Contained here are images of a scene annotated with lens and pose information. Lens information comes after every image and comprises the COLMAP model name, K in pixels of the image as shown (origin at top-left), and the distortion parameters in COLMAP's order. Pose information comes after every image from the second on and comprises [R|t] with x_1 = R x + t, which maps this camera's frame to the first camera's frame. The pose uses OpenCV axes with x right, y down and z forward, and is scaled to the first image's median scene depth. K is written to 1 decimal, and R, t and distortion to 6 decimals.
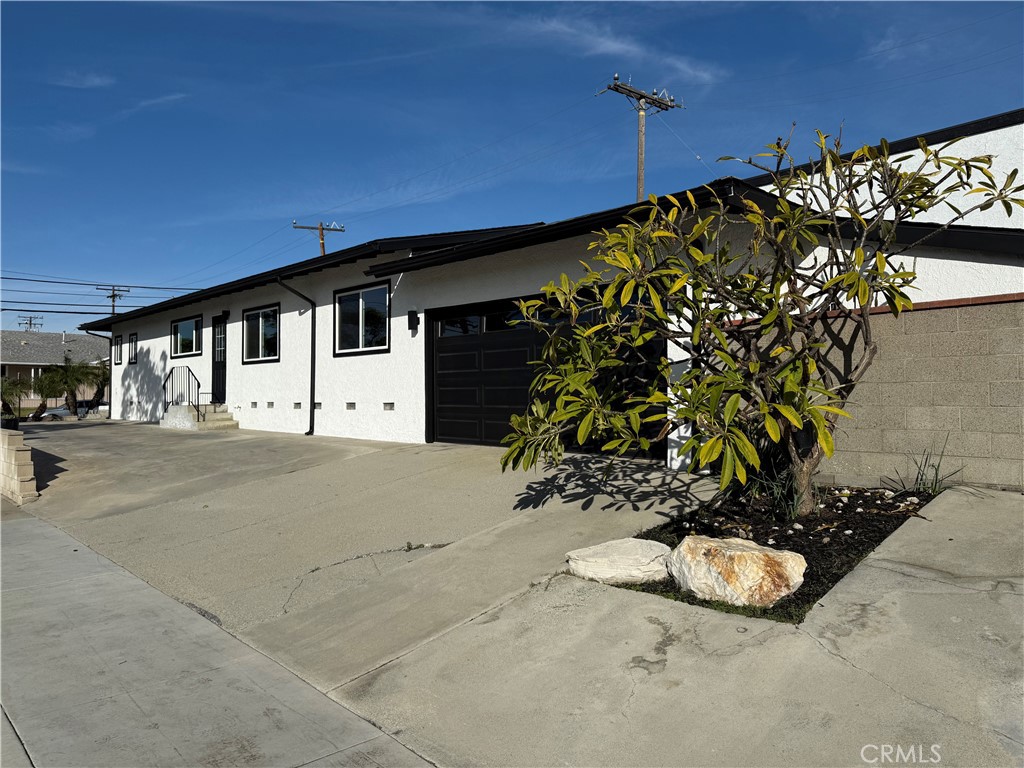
lens RADIAL K [[747.4, 0, 512.0], [0, 747.4, 384.0], [0, 0, 1]] dist [0.051295, -0.009449]
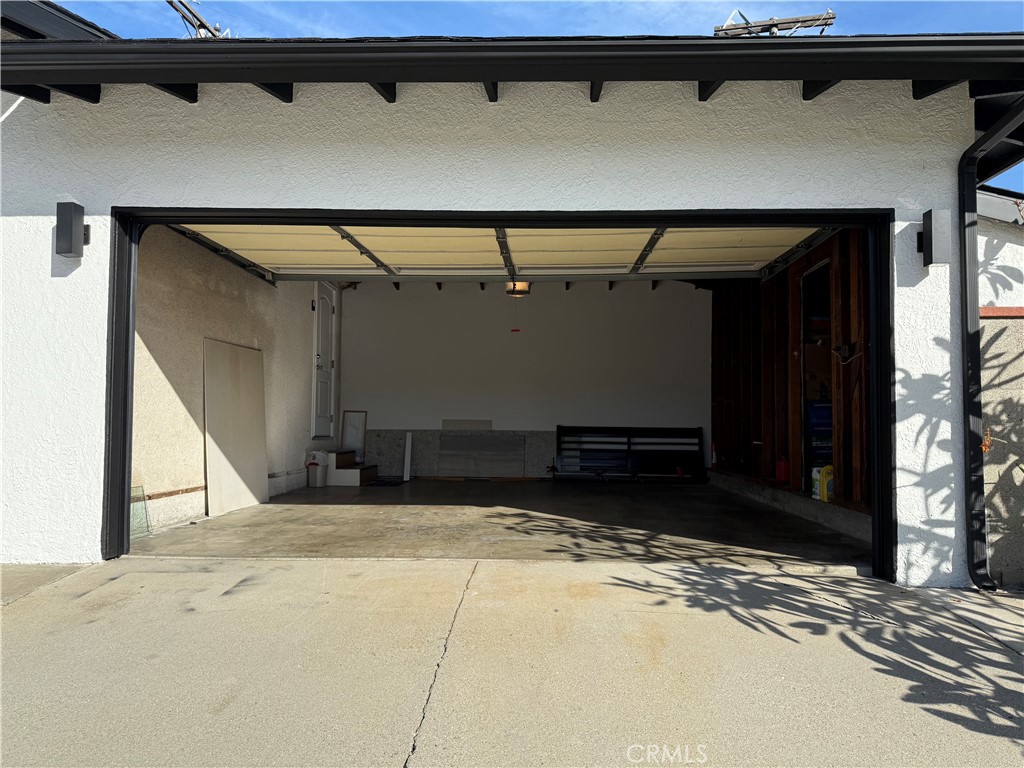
lens RADIAL K [[747.4, 0, 512.0], [0, 747.4, 384.0], [0, 0, 1]] dist [0.051295, -0.009449]
pose [[0.697555, 0.024579, 0.716110, -0.349471], [-0.017017, 0.999698, -0.017737, -0.009699], [-0.716329, 0.000187, 0.697762, 0.828540]]
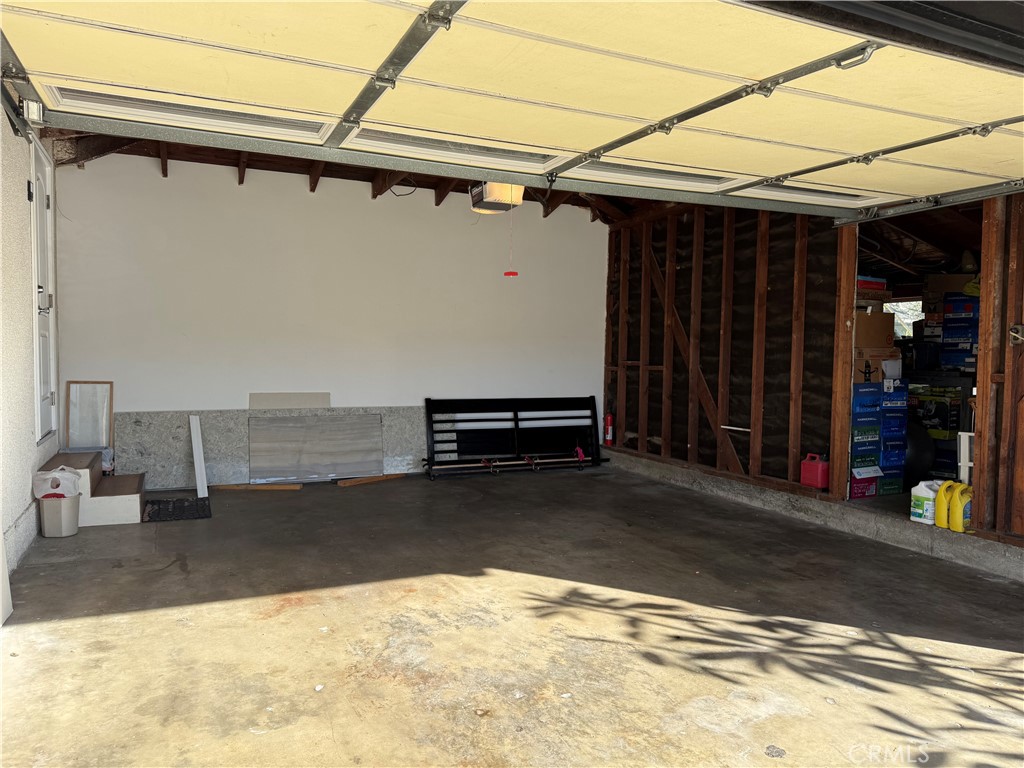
lens RADIAL K [[747.4, 0, 512.0], [0, 747.4, 384.0], [0, 0, 1]] dist [0.051295, -0.009449]
pose [[0.280424, -0.060156, 0.957989, -0.276595], [-0.037637, 0.996578, 0.073596, -0.033609], [-0.959138, -0.056694, 0.277201, 1.103257]]
